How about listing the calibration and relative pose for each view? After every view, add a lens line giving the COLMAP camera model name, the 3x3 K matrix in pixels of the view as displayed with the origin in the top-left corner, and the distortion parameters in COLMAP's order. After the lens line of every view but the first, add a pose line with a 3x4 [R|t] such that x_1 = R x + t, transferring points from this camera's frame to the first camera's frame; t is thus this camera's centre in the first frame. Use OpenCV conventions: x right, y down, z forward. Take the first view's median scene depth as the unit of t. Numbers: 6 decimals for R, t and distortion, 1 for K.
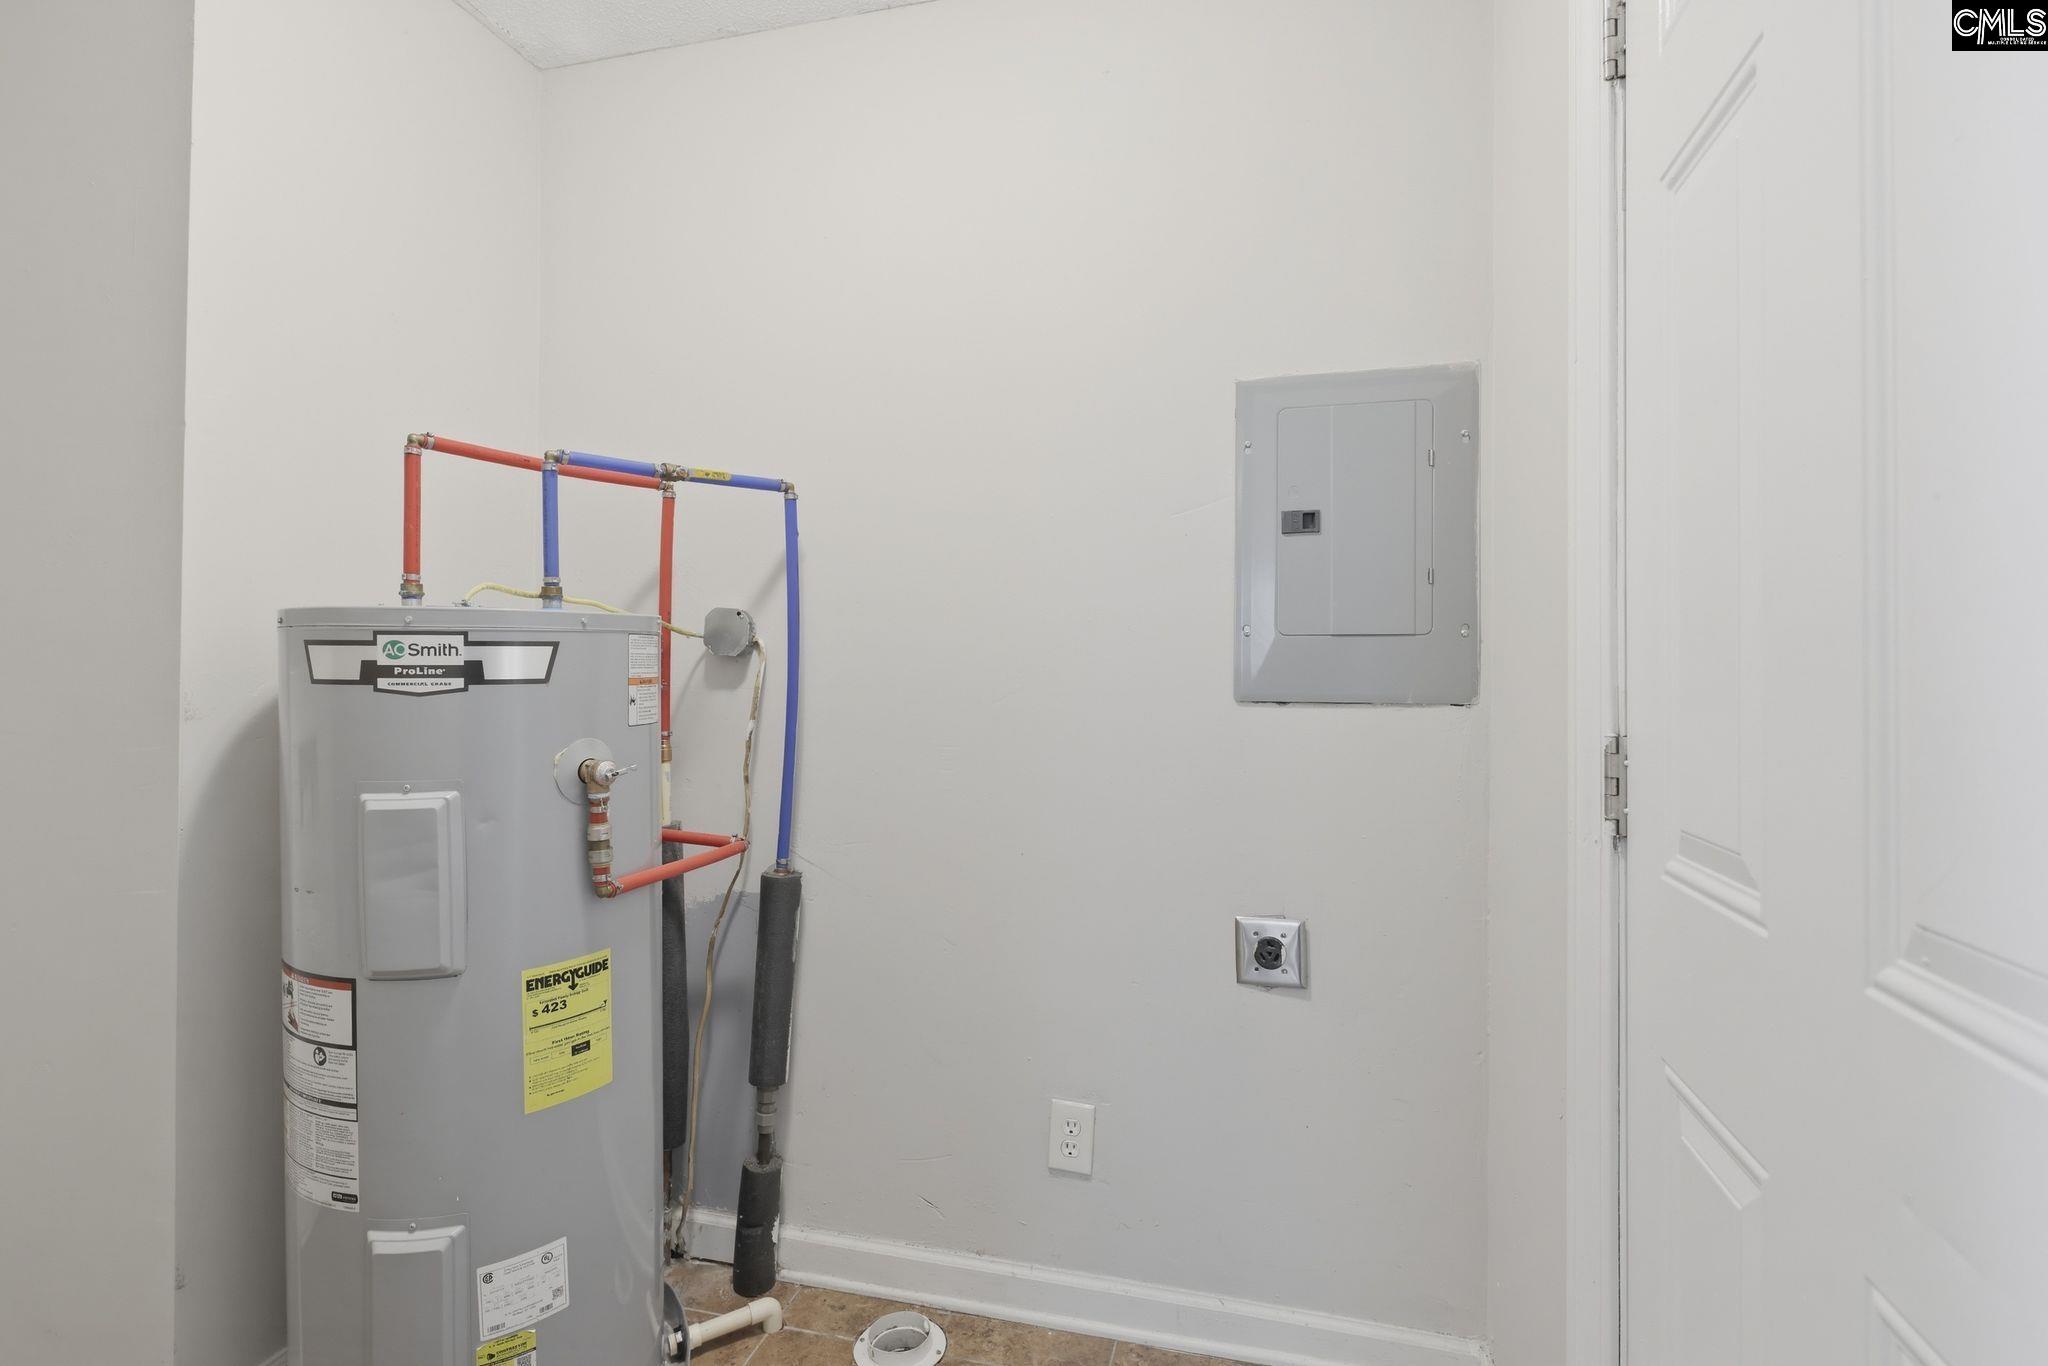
lens RADIAL K [[999.7, 0, 1026.0], [0, 999.7, 683.6], [0, 0, 1]] dist [-0.000383, -0.000430]
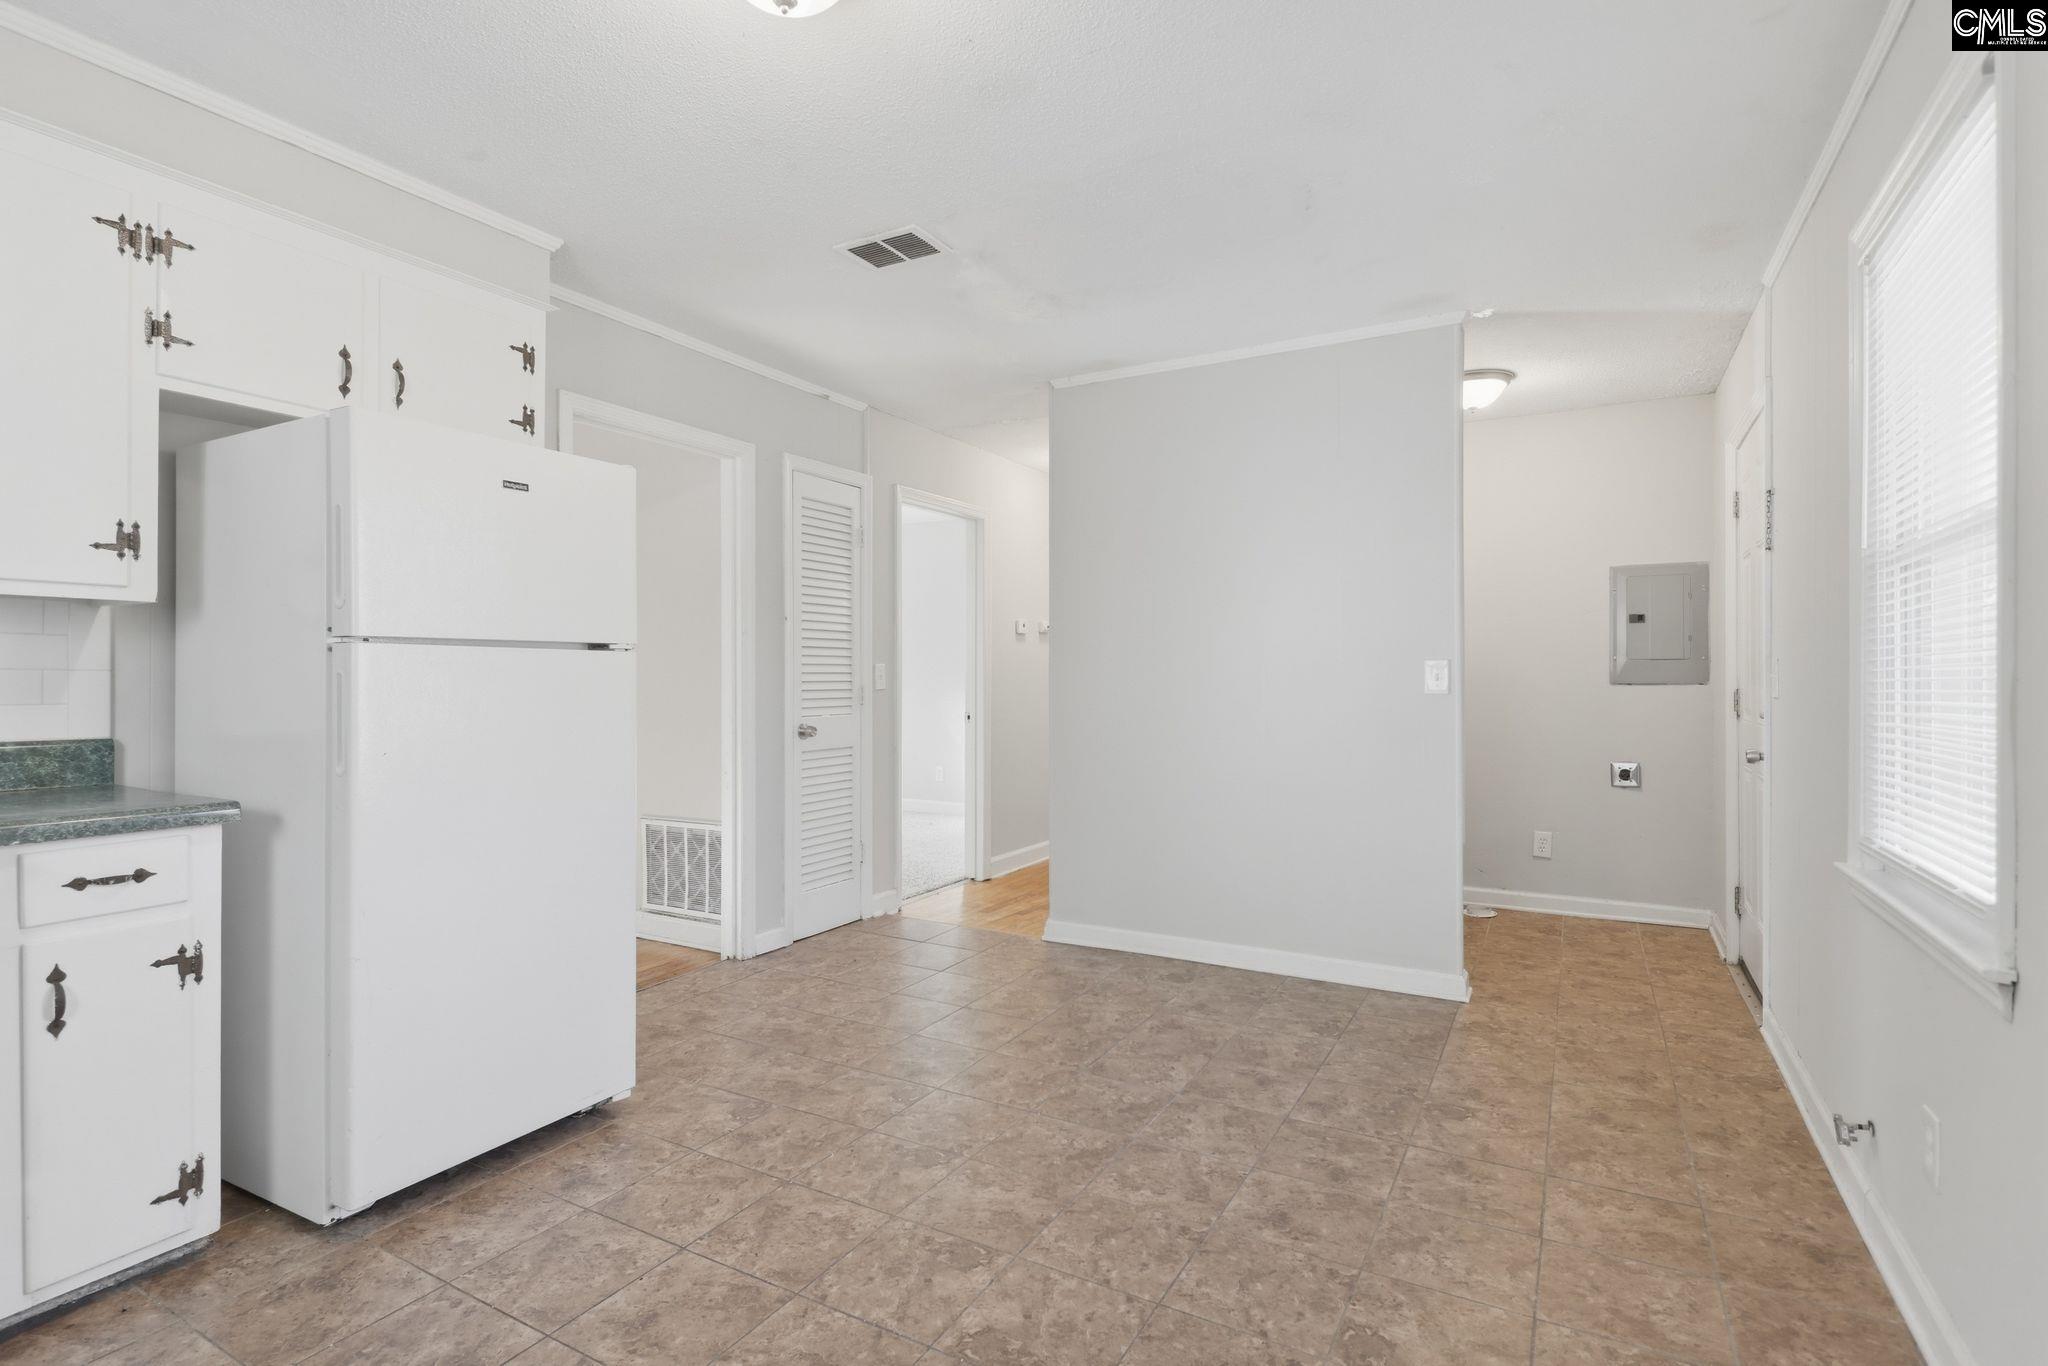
lens RADIAL K [[999.7, 0, 1019.0], [0, 999.7, 679.1], [0, 0, 1]] dist [-0.000383, -0.000430]
pose [[0.967733, -0.002830, -0.251962, -0.677196], [0.001282, 0.999979, -0.006305, 0.021754], [0.251974, 0.005778, 0.967717, -2.083622]]
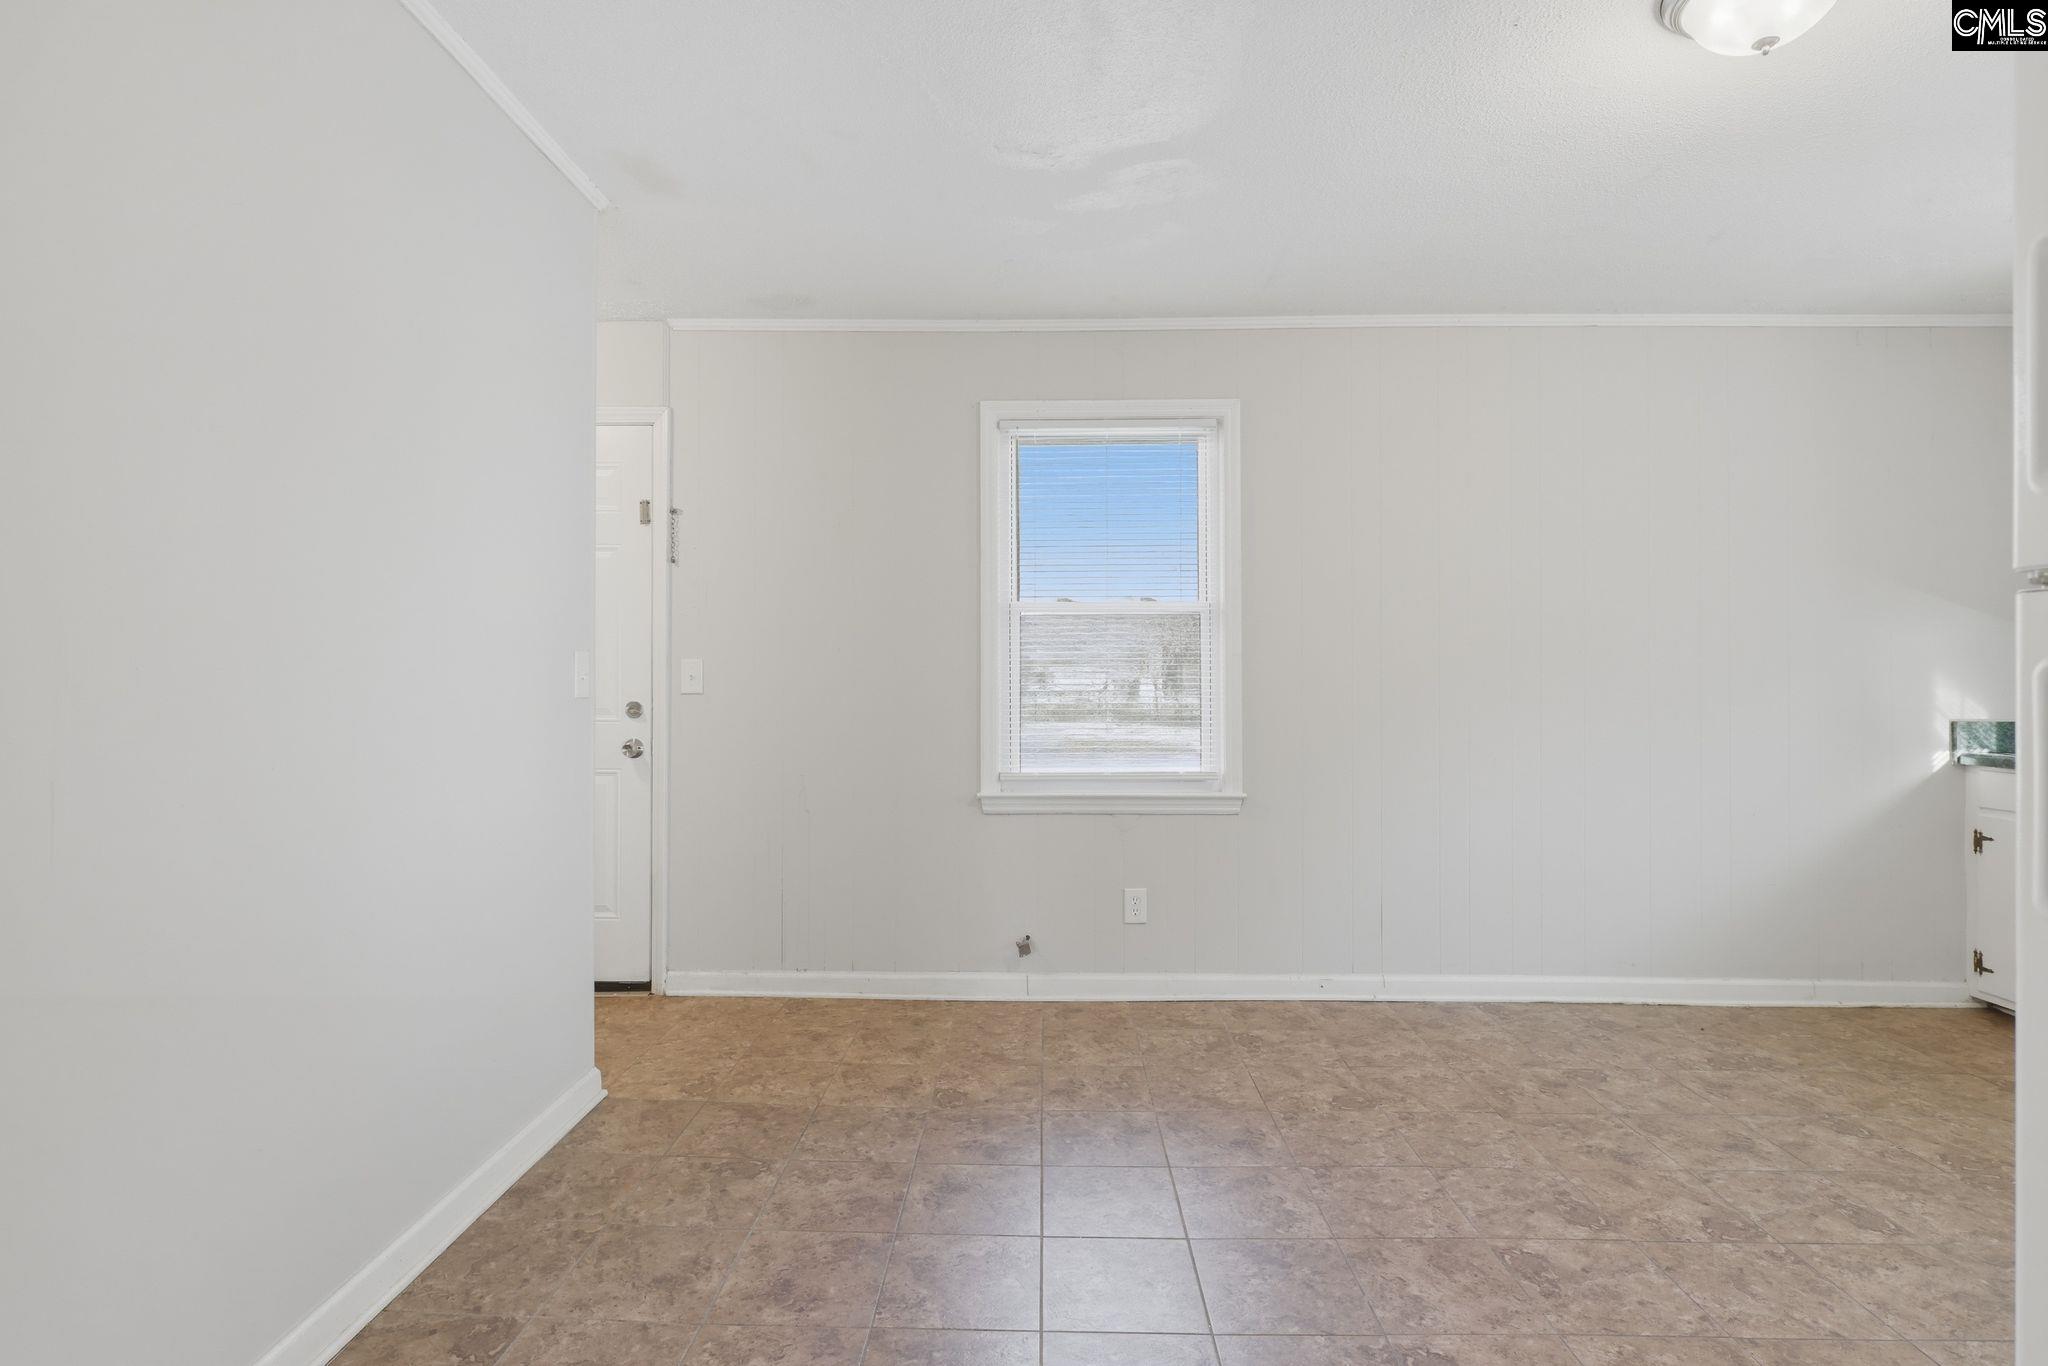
lens RADIAL K [[999.7, 0, 1019.0], [0, 999.7, 678.3], [0, 0, 1]] dist [-0.000383, -0.000430]
pose [[-0.240934, -0.006648, 0.970519, -2.682972], [0.003541, 0.999964, 0.007729, -0.013511], [-0.970535, 0.005299, -0.240902, 0.870523]]
